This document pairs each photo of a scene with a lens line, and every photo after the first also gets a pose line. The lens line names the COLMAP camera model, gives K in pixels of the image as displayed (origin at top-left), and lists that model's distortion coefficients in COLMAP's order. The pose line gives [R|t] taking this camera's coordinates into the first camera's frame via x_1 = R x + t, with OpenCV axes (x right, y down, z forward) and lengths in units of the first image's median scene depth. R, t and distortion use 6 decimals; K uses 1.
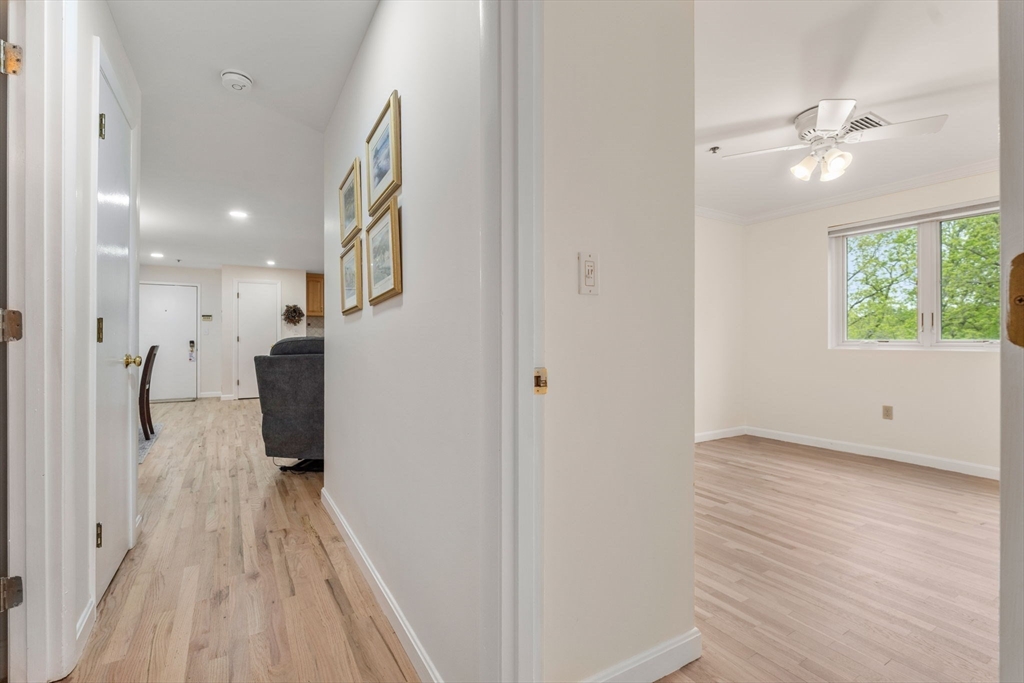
lens RADIAL K [[463.0, 0, 512.0], [0, 463.0, 341.5], [0, 0, 1]] dist [0.006726, 0.000064]
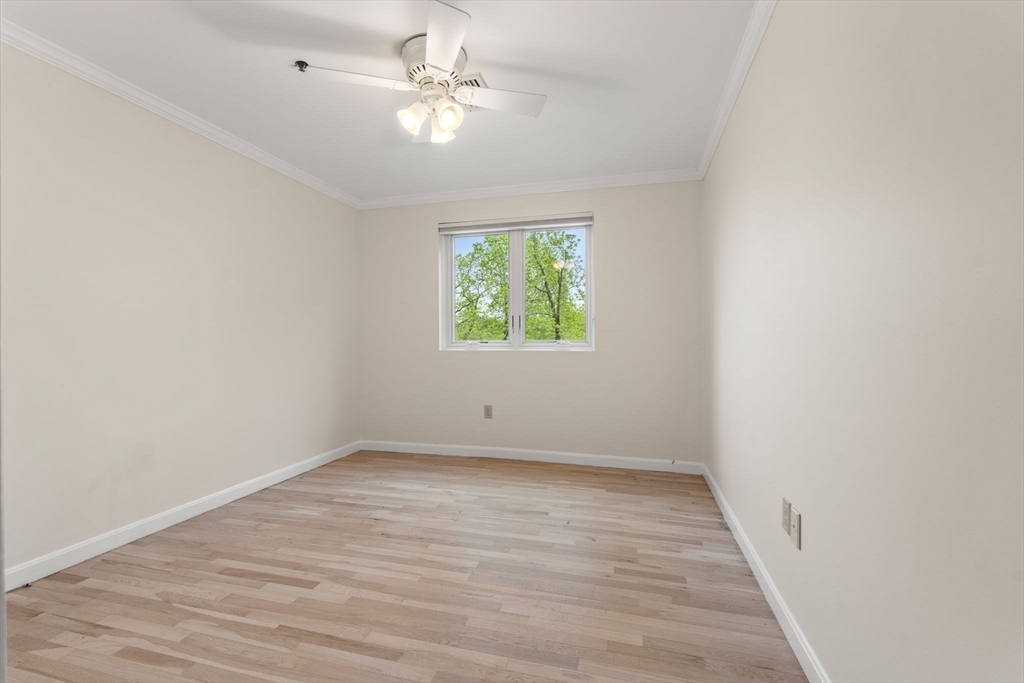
lens RADIAL K [[453.9, 0, 506.2], [0, 453.9, 335.6], [0, 0, 1]] dist [-0.003907, -0.000226]
pose [[0.734048, 0.003357, 0.679089, 0.187934], [0.008422, 0.999866, -0.014046, -0.000614], [-0.679045, 0.016029, 0.733921, 0.282322]]
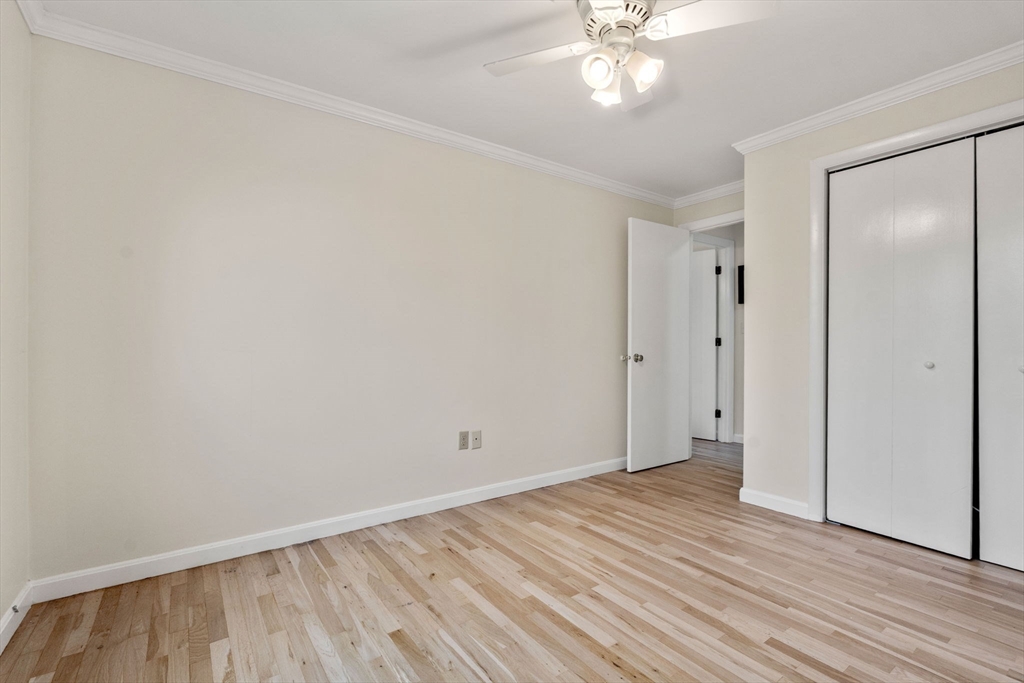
lens RADIAL K [[461.3, 0, 512.8], [0, 461.3, 357.1], [0, 0, 1]] dist [0.001583, 0.000463]
pose [[-0.996703, -0.005537, -0.080951, 0.700831], [-0.007923, 0.999543, 0.029179, -0.002252], [0.080753, 0.029725, -0.996291, 1.305828]]
